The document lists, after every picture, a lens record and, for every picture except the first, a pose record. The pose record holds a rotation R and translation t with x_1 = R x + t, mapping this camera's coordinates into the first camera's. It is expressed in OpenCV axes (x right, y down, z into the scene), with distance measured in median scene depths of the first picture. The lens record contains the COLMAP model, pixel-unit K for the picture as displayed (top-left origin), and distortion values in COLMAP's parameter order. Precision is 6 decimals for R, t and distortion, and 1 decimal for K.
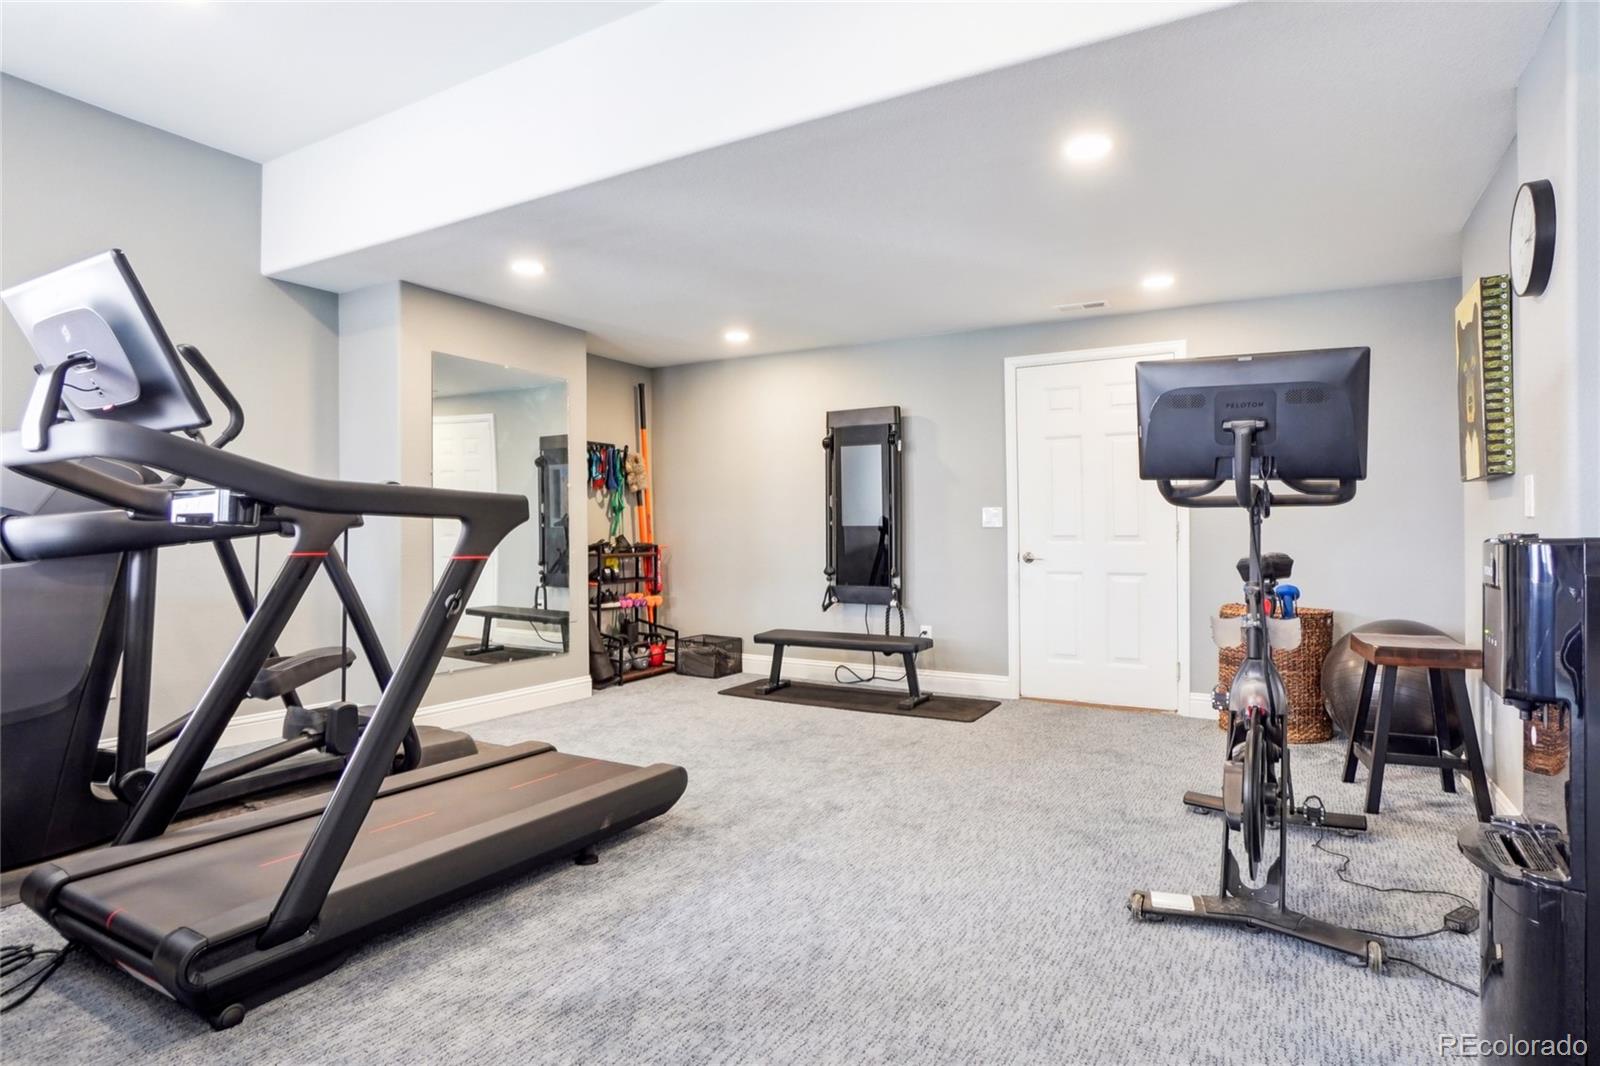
lens RADIAL K [[852.6, 0, 799.8], [0, 852.6, 545.5], [0, 0, 1]] dist [-0.045402, 0.025392]
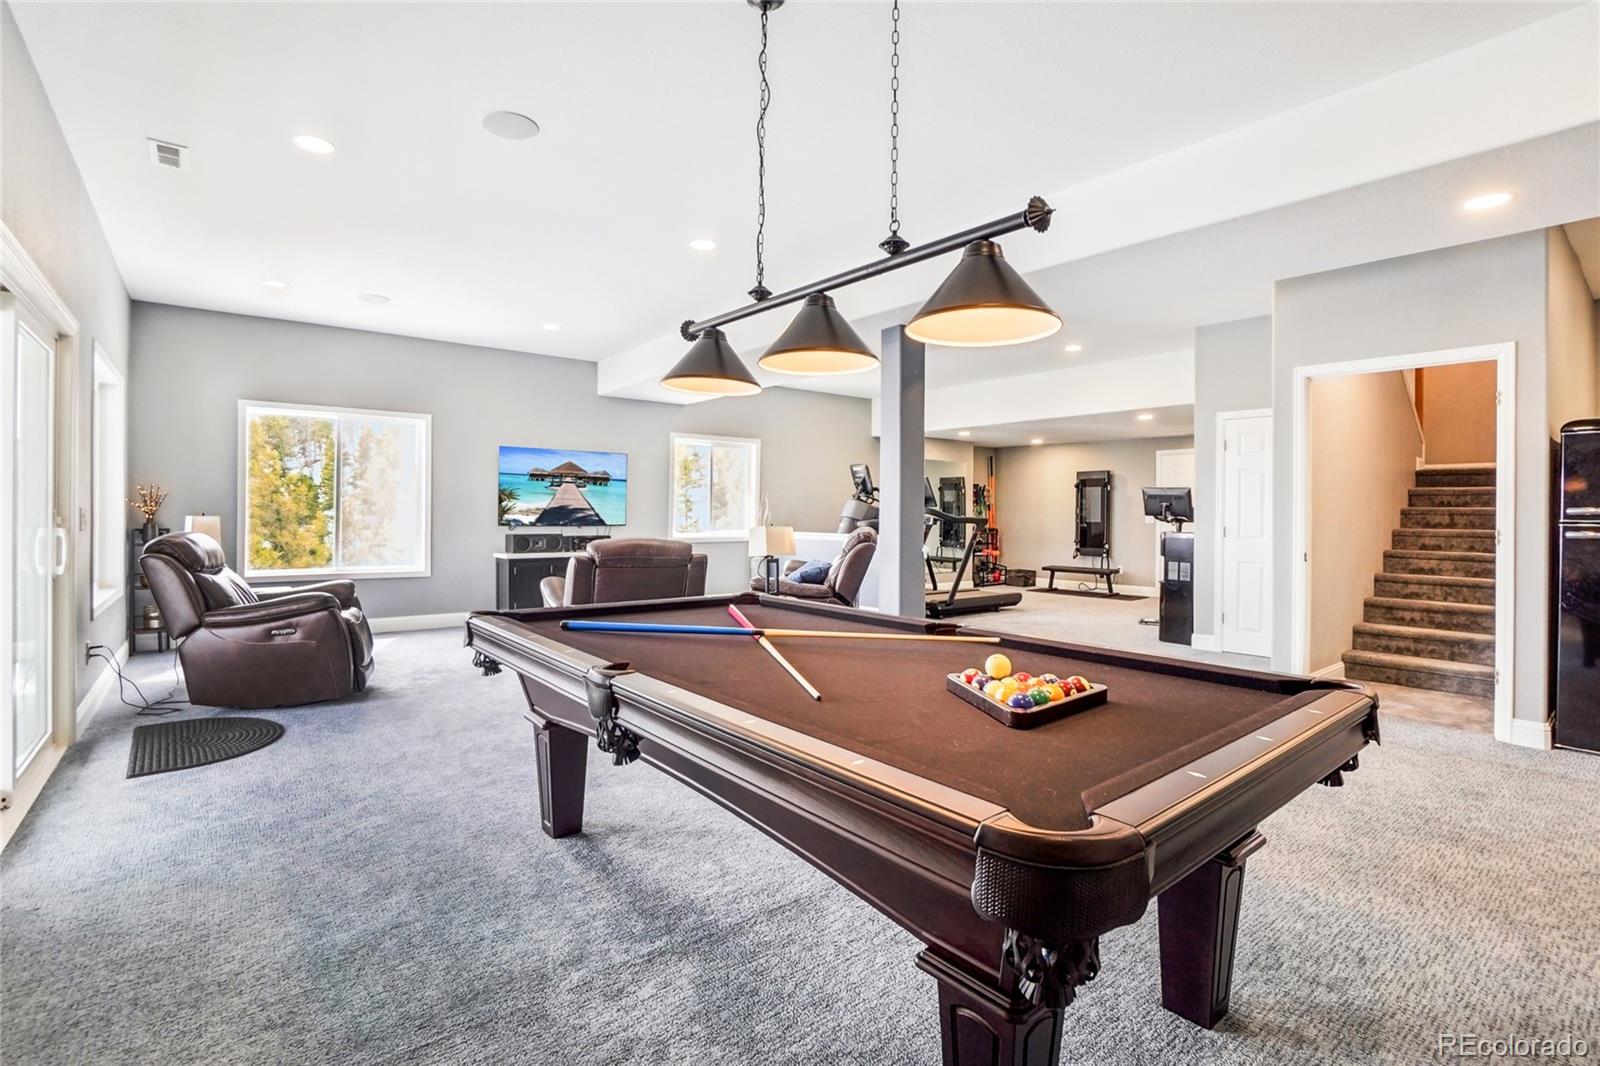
lens RADIAL K [[718.0, 0, 800.0], [0, 718.0, 533.0], [0, 0, 1]] dist [-0.062685, 0.021573]
pose [[0.931208, 0.019663, -0.363958, 0.037582], [-0.016719, 0.999797, 0.011237, -0.001461], [0.364105, -0.004379, 0.931348, -1.048244]]
